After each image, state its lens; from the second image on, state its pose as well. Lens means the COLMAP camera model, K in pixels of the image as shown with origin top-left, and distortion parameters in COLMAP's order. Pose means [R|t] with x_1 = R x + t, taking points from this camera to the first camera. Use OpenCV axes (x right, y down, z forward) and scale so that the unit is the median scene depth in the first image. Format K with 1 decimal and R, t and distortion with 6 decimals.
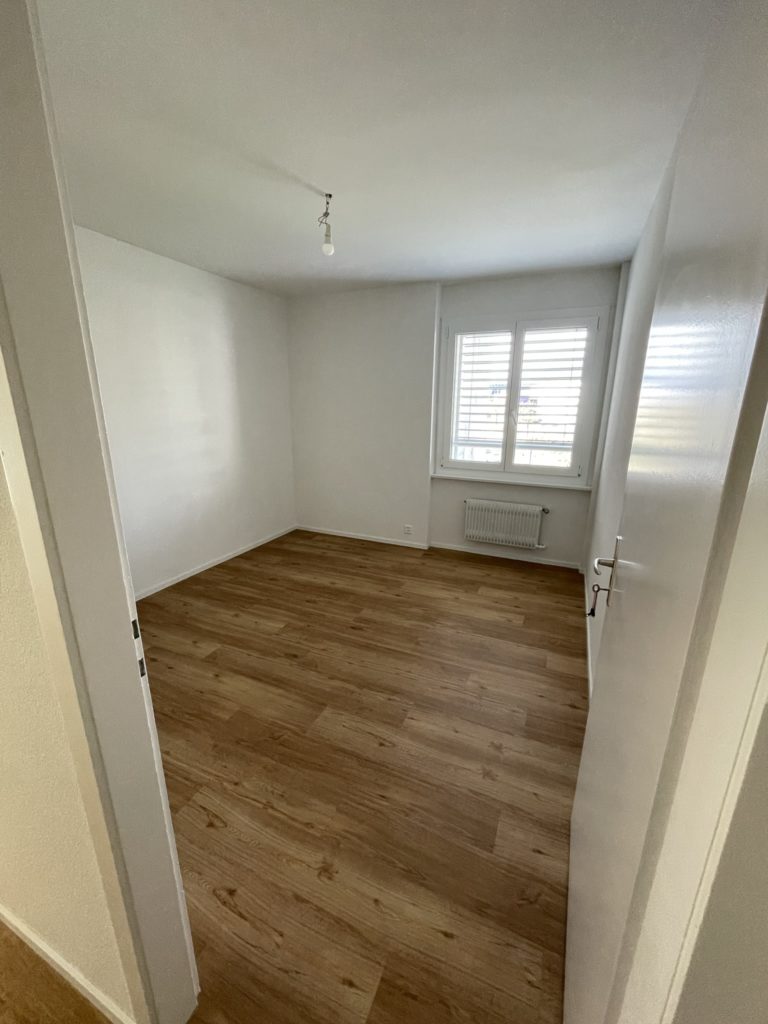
lens RADIAL K [[413.8, 0, 384.0], [0, 413.8, 512.0], [0, 0, 1]] dist [-0.000226, -0.000011]
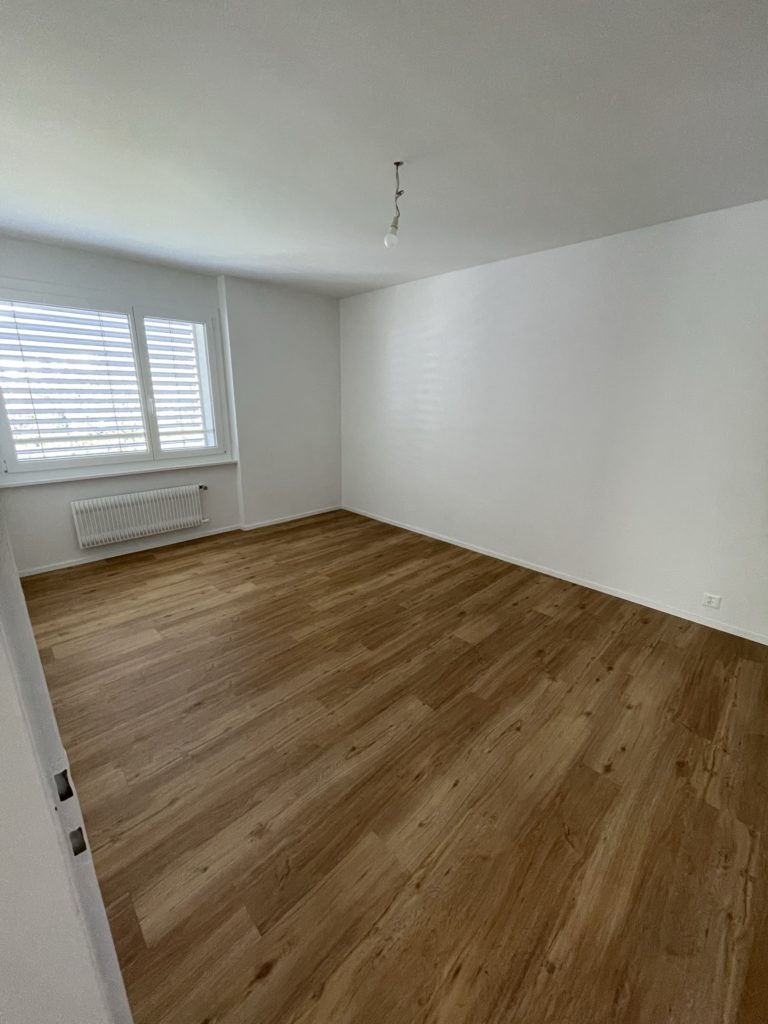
lens RADIAL K [[413.8, 0, 384.0], [0, 413.8, 512.0], [0, 0, 1]] dist [-0.000226, -0.000011]
pose [[0.358505, -0.275012, 0.892100, -0.428943], [0.220604, 0.953514, 0.205291, -0.059922], [-0.907088, 0.123203, 0.402508, 0.121394]]
